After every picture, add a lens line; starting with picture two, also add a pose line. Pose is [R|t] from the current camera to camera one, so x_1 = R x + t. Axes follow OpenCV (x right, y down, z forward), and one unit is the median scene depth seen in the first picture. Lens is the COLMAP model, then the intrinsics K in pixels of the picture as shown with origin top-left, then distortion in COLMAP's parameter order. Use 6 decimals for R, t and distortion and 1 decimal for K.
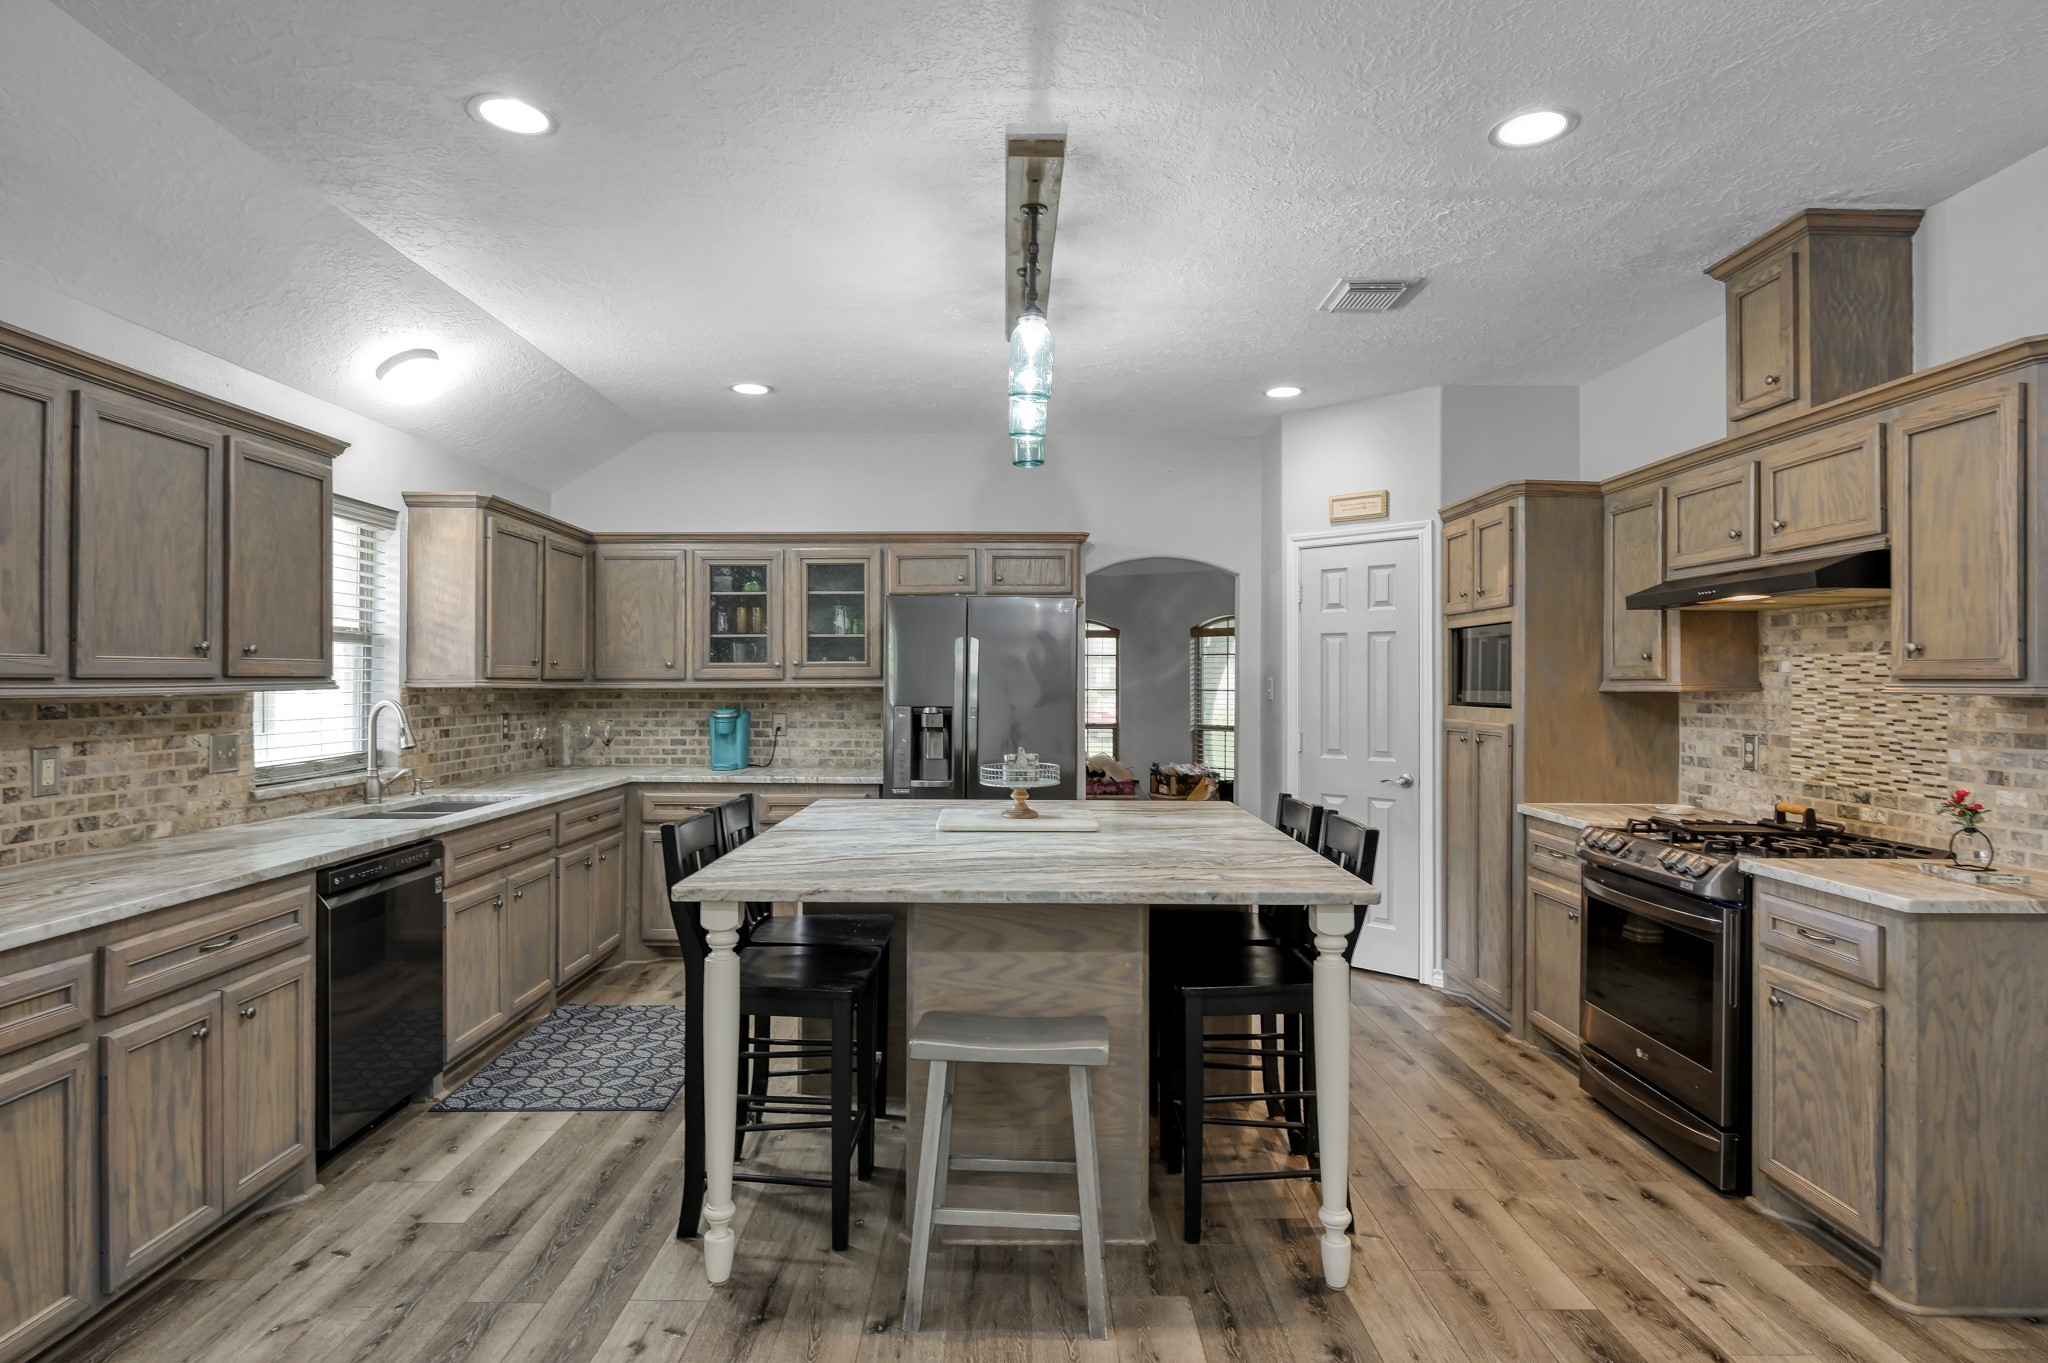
lens RADIAL K [[1097.7, 0, 1024.0], [0, 1097.7, 681.5], [0, 0, 1]] dist [-0.003471, 0.001297]
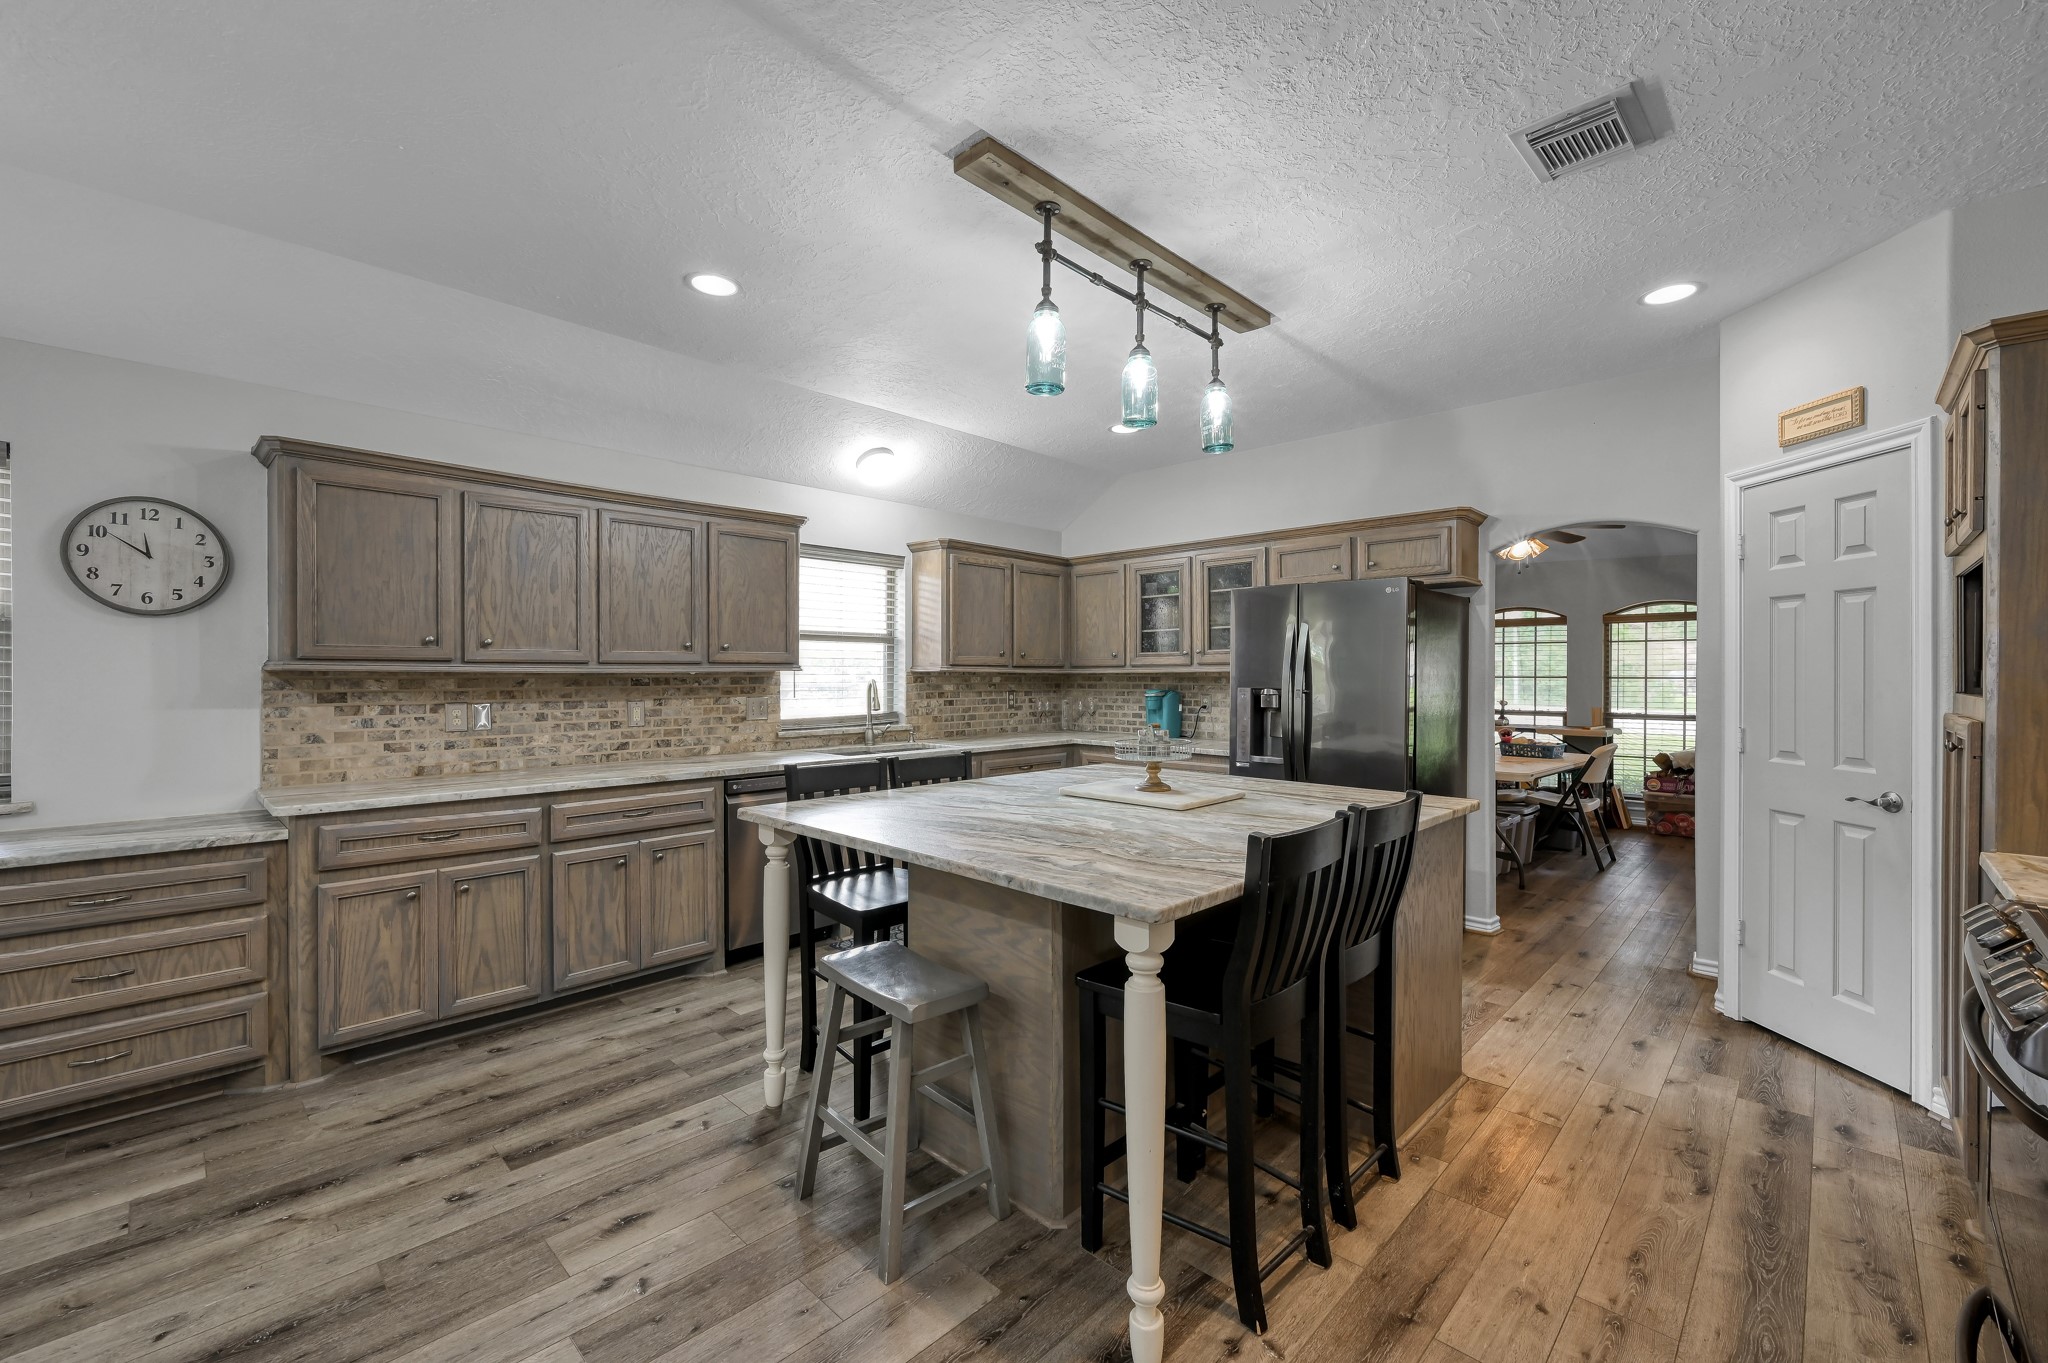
lens RADIAL K [[849.7, 0, 1024.0], [0, 849.7, 681.5], [0, 0, 1]] dist [-0.001727, 0.000694]
pose [[0.713073, 0.003811, -0.701079, 0.475541], [0.001601, 0.999974, 0.007064, 0.014062], [0.701087, -0.006160, 0.713049, 0.337940]]
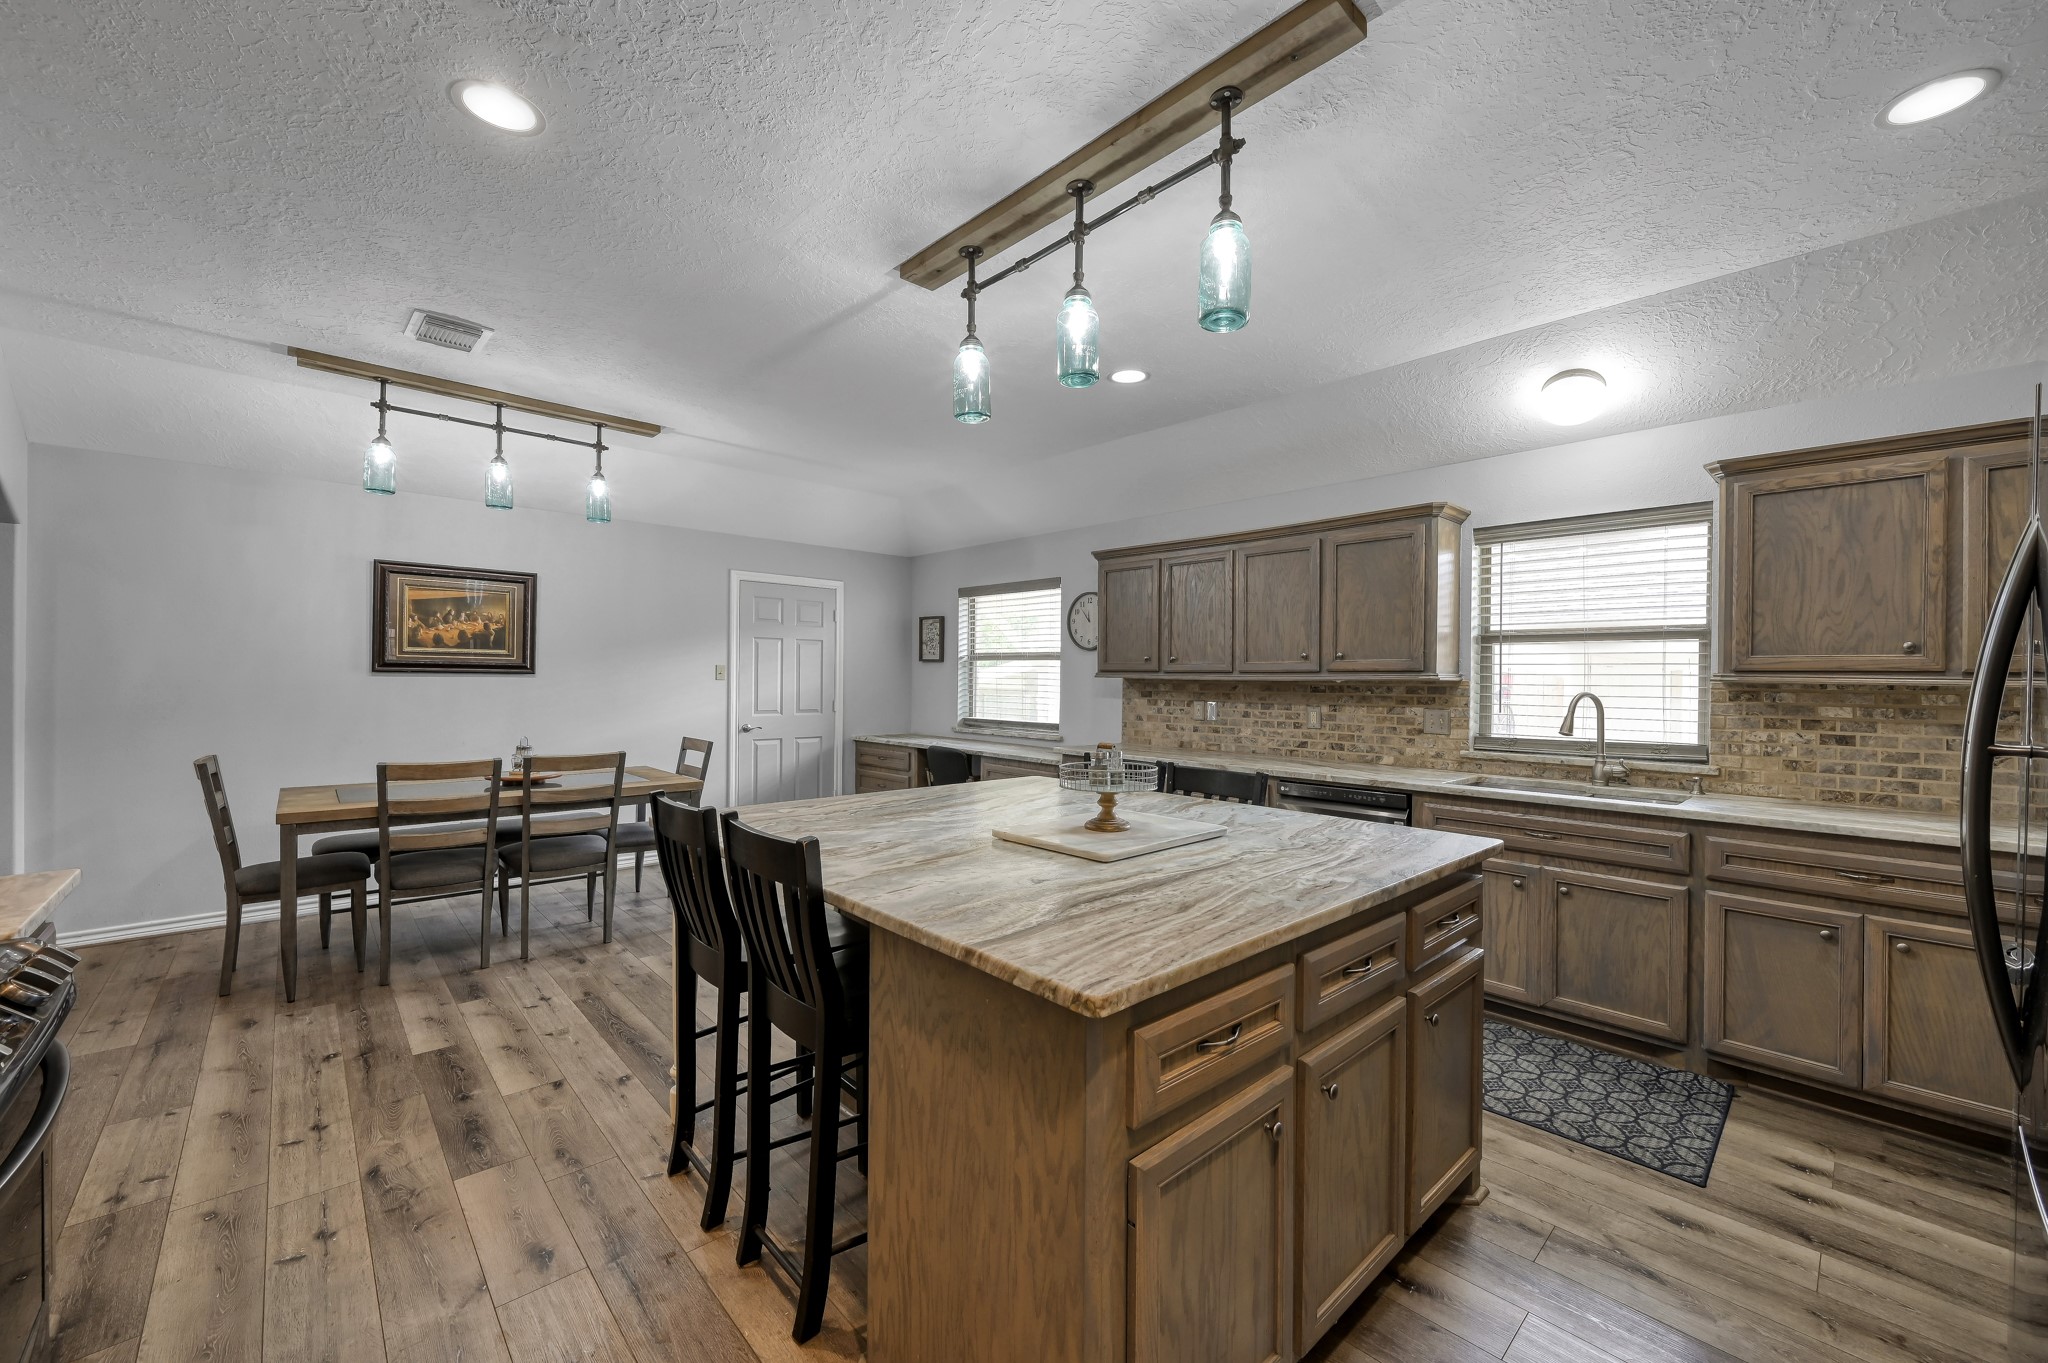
lens RADIAL K [[805.2, 0, 1024.0], [0, 805.2, 681.5], [0, 0, 1]] dist [-0.002626, 0.000550]
pose [[-0.741988, -0.008115, -0.670364, 0.445089], [-0.012958, 0.999914, 0.002238, 0.013504], [0.670288, 0.010347, -0.742029, 1.402760]]
